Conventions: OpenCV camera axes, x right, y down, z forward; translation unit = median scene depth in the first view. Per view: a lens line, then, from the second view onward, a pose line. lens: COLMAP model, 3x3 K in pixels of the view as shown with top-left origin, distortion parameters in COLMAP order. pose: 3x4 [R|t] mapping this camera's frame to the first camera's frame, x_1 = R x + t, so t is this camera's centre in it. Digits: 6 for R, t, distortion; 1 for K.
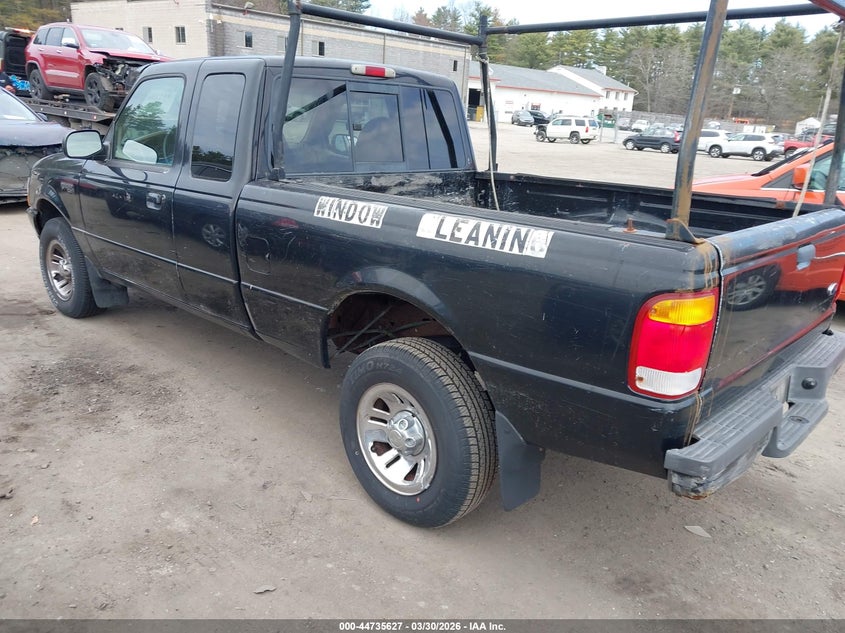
lens RADIAL K [[673.8, 0, 422.5], [0, 673.8, 316.5], [0, 0, 1]] dist [-0.006163, -0.001589]
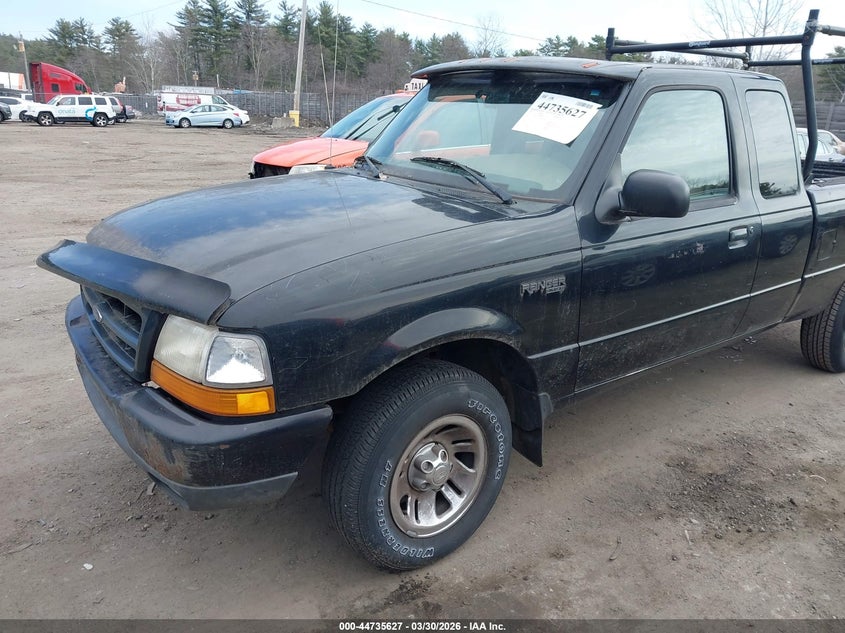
lens RADIAL K [[673.8, 0, 422.5], [0, 673.8, 316.5], [0, 0, 1]] dist [-0.006163, -0.001589]
pose [[0.166525, -0.334903, 0.927421, -1.024883], [0.253050, 0.923568, 0.288075, -0.349294], [-0.953014, 0.186712, 0.238544, 0.932038]]
